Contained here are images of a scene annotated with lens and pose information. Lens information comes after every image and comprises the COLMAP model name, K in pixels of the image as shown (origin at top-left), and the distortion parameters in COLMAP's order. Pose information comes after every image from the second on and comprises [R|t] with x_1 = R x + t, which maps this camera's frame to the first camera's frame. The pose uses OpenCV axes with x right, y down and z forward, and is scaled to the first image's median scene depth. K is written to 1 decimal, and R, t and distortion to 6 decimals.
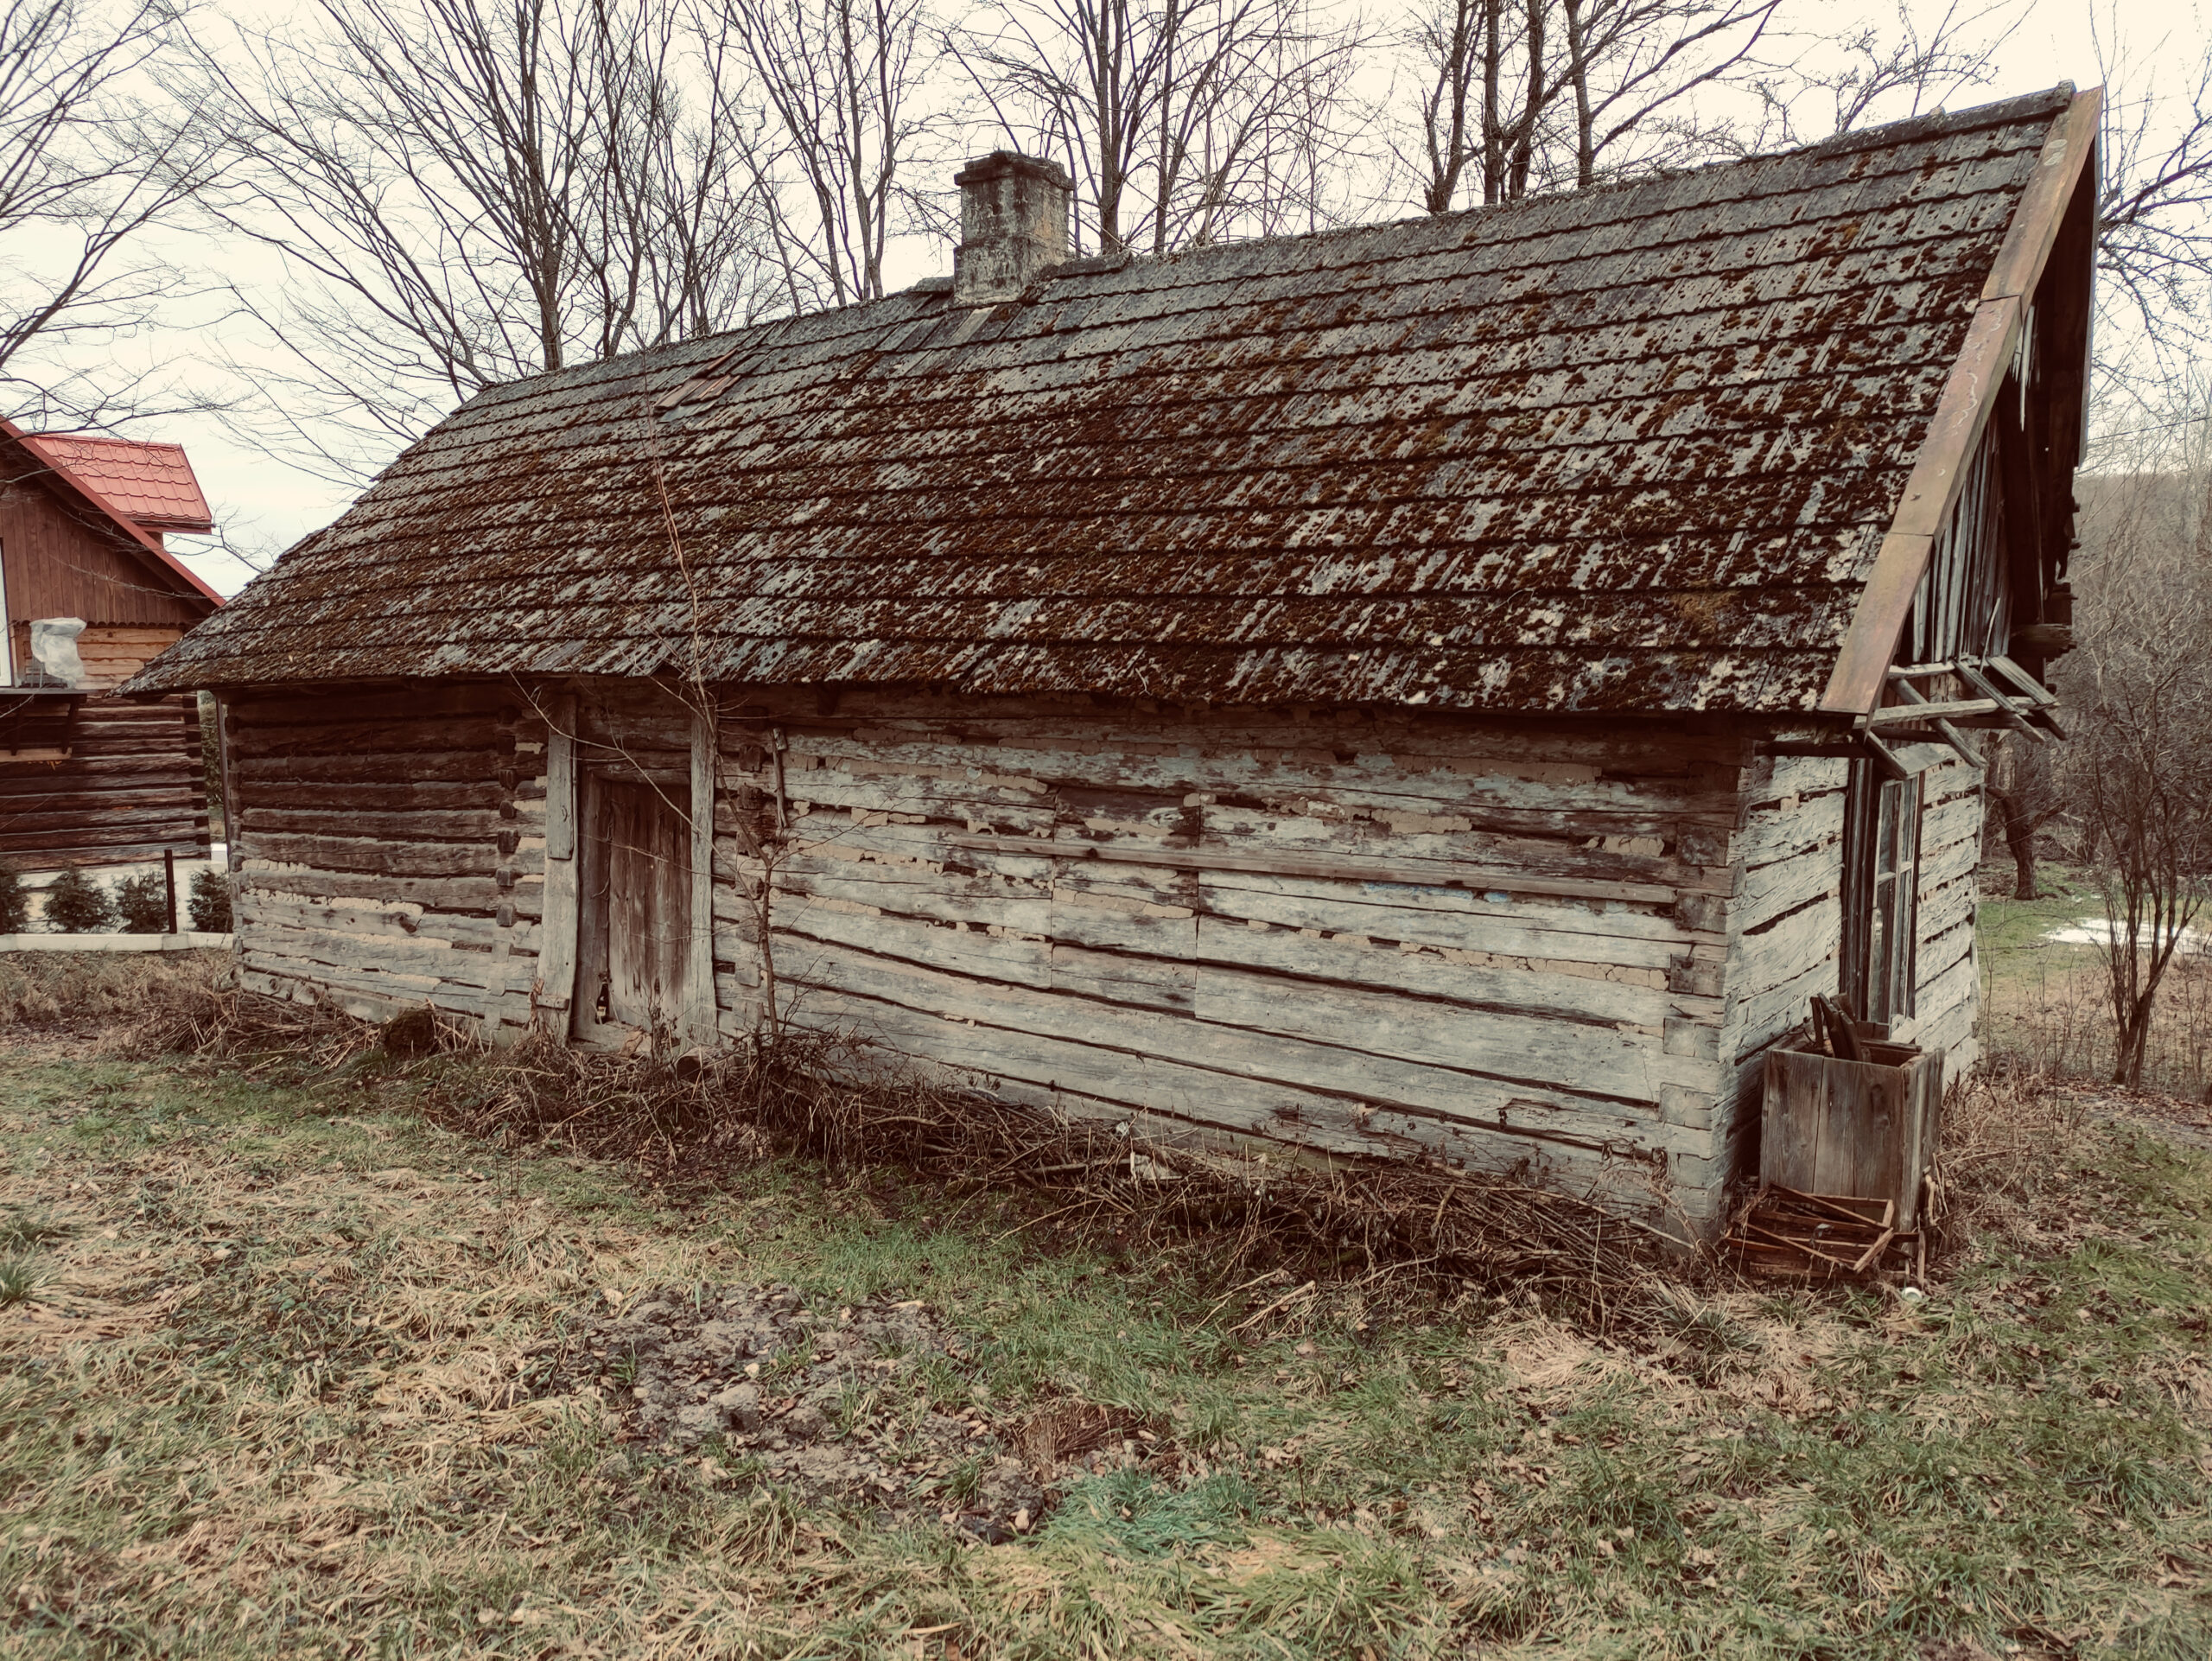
lens RADIAL K [[1599.7, 0, 1098.4], [0, 1599.7, 832.5], [0, 0, 1]] dist [0.037755, -0.023820]
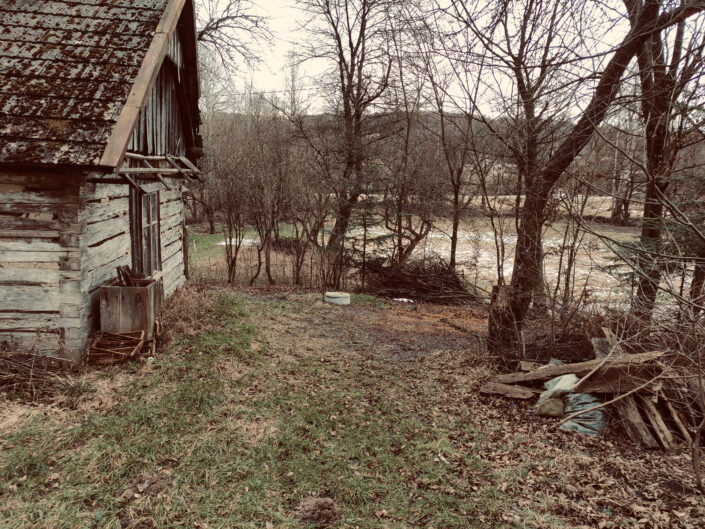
lens RADIAL K [[509.8, 0, 355.5], [0, 509.8, 264.1], [0, 0, 1]] dist [0.037755, -0.023820]
pose [[0.706098, -0.090625, 0.702291, 0.095057], [0.026348, 0.994452, 0.101835, 0.013527], [-0.707624, -0.053401, 0.704569, 0.035564]]
